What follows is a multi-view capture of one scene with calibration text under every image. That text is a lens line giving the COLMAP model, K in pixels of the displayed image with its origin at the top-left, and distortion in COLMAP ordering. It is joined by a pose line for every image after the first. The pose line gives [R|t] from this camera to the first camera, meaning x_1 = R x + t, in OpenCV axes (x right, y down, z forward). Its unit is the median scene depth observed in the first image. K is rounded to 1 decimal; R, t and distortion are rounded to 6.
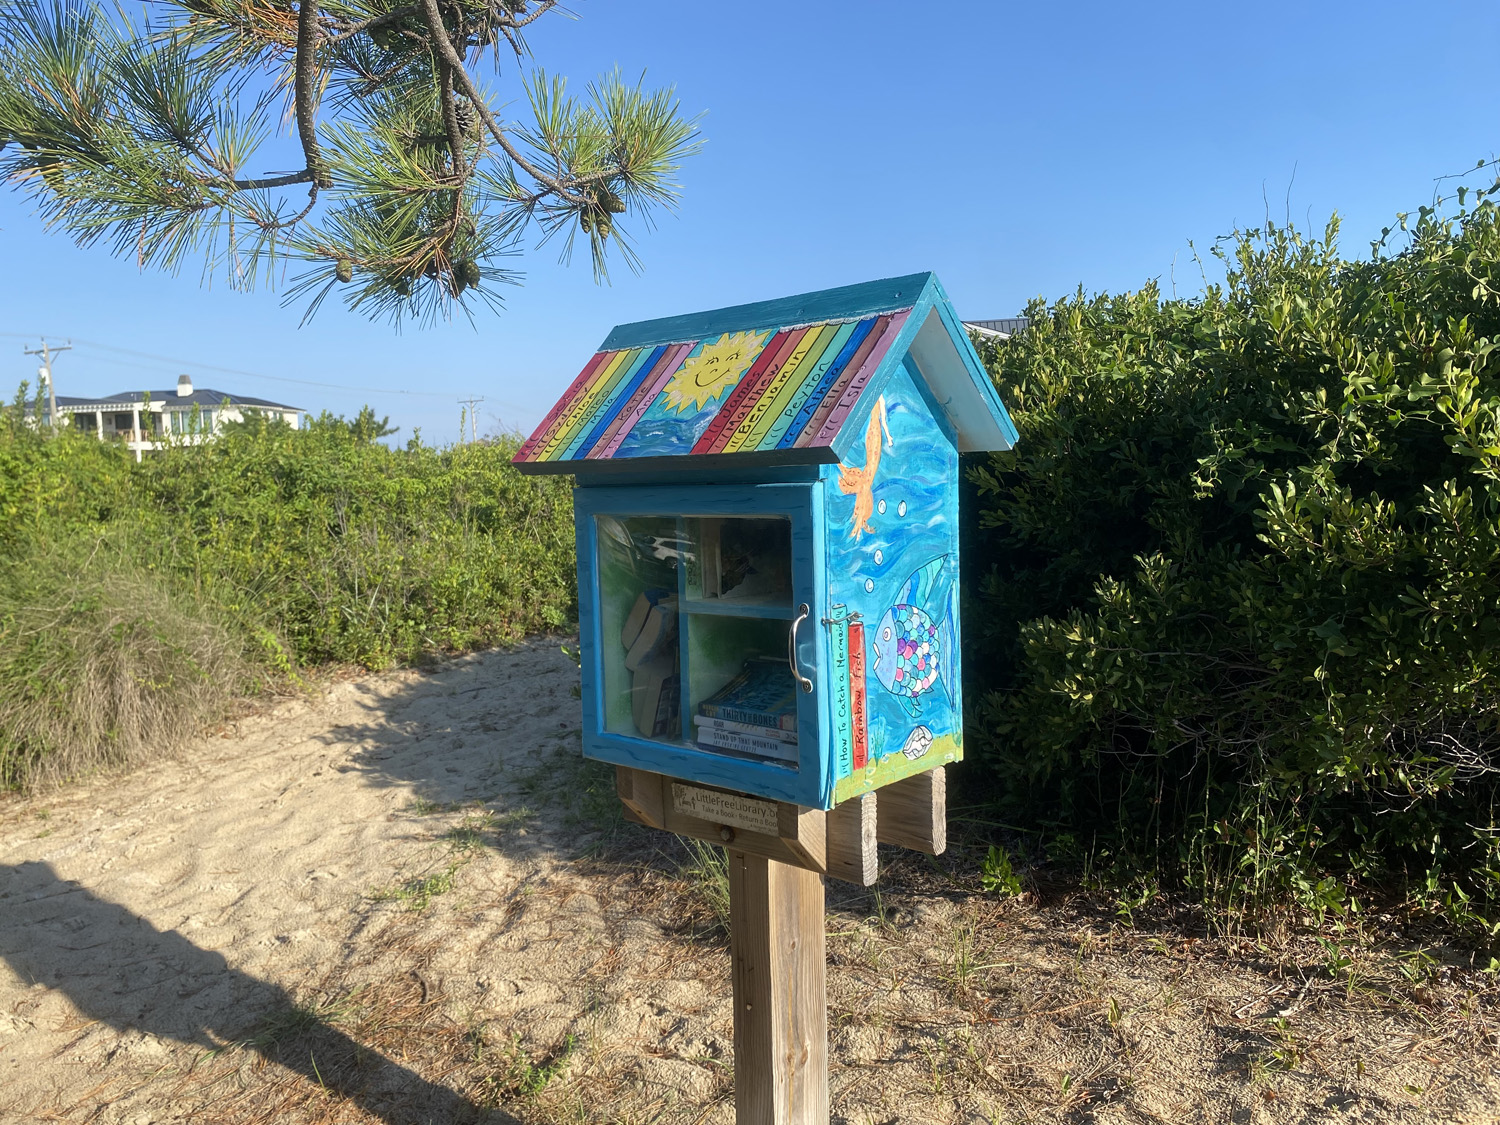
lens RADIAL K [[1179.9, 0, 750.0], [0, 1179.9, 562.5], [0, 0, 1]] dist [-0.005037, 0.001073]
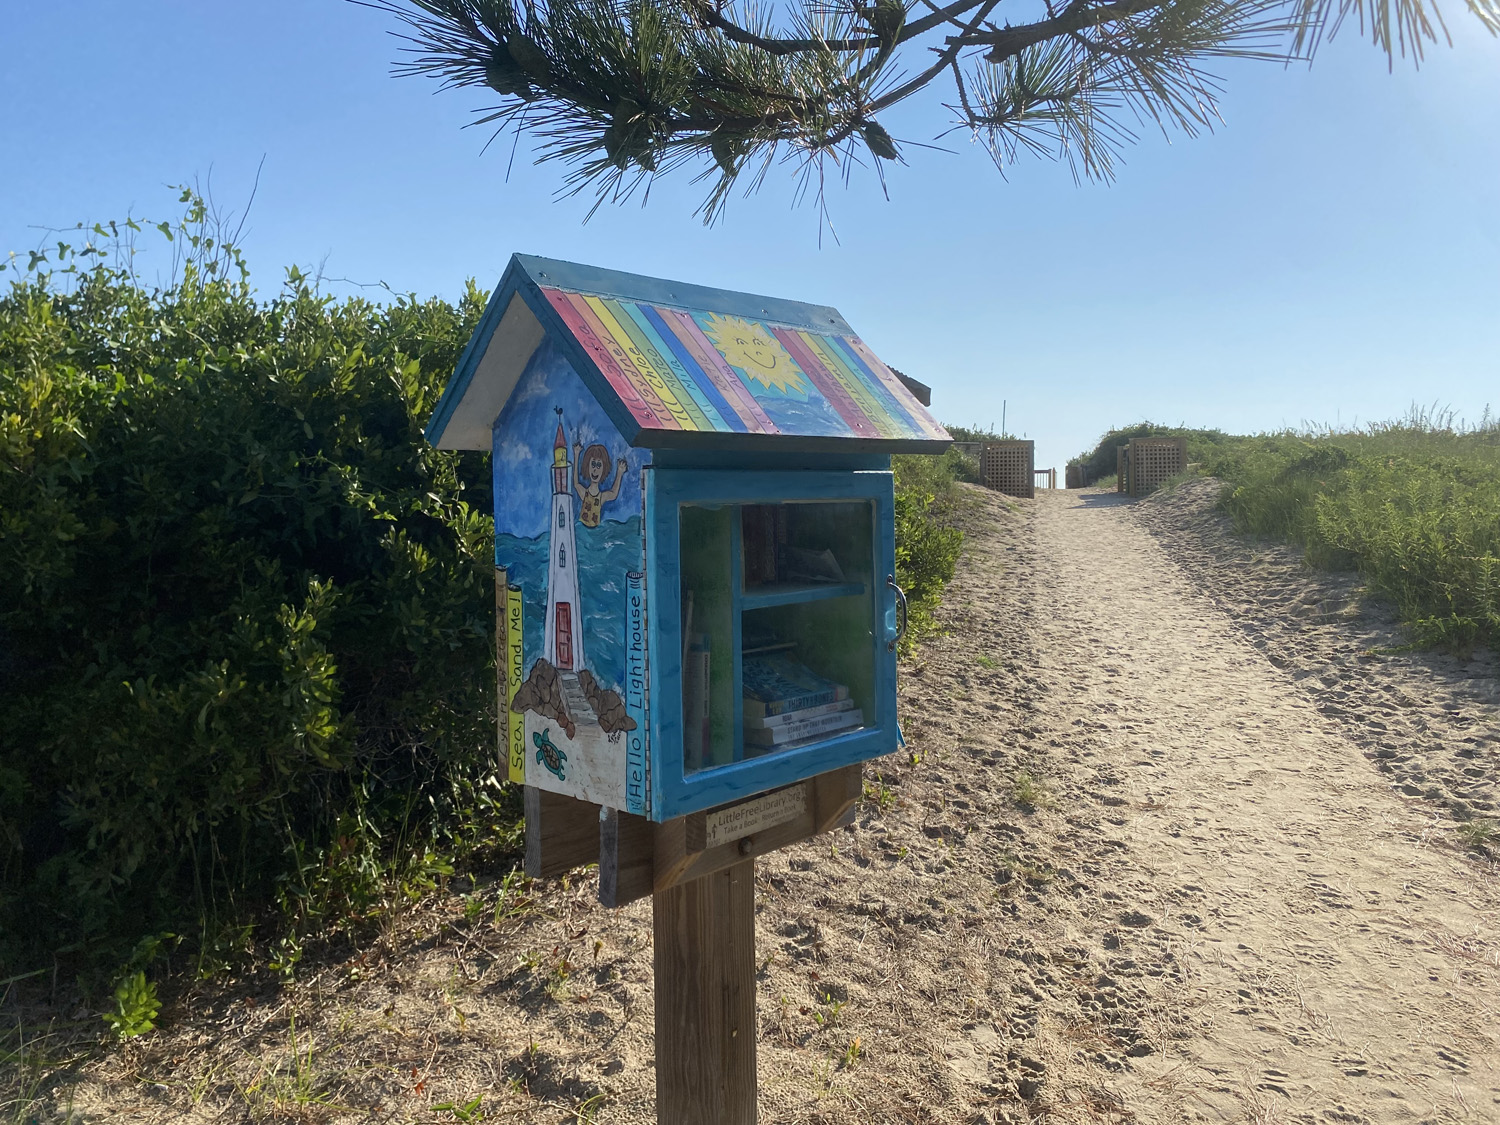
lens RADIAL K [[1136.3, 0, 750.0], [0, 1136.3, 562.5], [0, 0, 1]] dist [0.004522, 0.000627]
pose [[0.016792, -0.028532, 0.999452, -0.594199], [0.098450, 0.994783, 0.026745, -0.011191], [-0.995000, 0.097947, 0.019513, 0.622822]]
